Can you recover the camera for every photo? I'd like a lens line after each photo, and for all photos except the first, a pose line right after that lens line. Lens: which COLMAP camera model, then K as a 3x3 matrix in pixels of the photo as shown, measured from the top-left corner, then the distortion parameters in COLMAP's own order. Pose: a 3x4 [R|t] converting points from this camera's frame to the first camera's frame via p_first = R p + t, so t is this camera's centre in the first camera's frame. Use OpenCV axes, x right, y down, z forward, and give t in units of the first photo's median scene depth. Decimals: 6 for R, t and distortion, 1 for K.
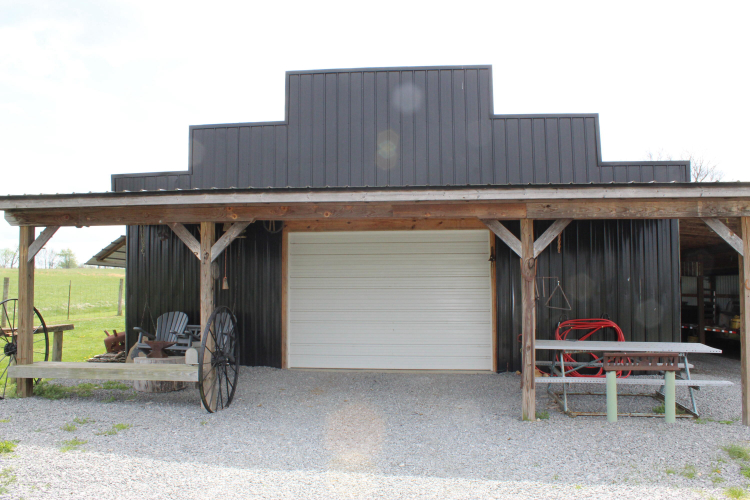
lens RADIAL K [[582.3, 0, 375.0], [0, 582.3, 250.0], [0, 0, 1]] dist [-0.179603, 0.117069]
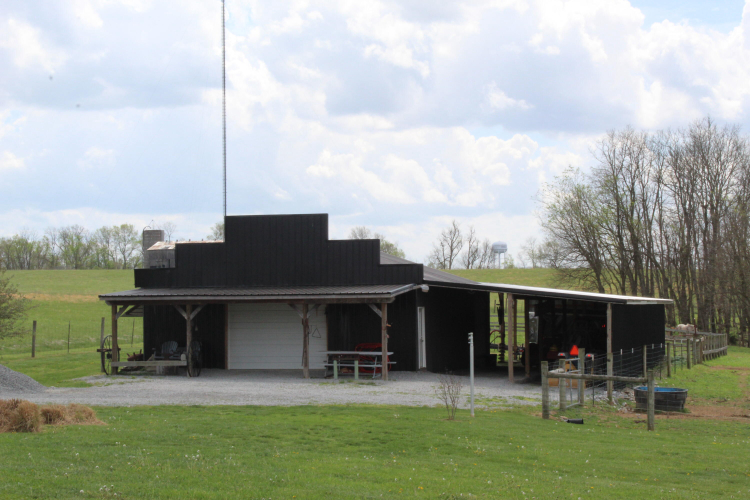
lens RADIAL K [[1018.0, 0, 375.0], [0, 1018.0, 250.0], [0, 0, 1]] dist [-0.005327, -0.013457]
pose [[0.996949, -0.013909, -0.076802, 0.856600], [0.014469, 0.999873, 0.006743, -0.301595], [0.076698, -0.007834, 0.997024, -3.342536]]
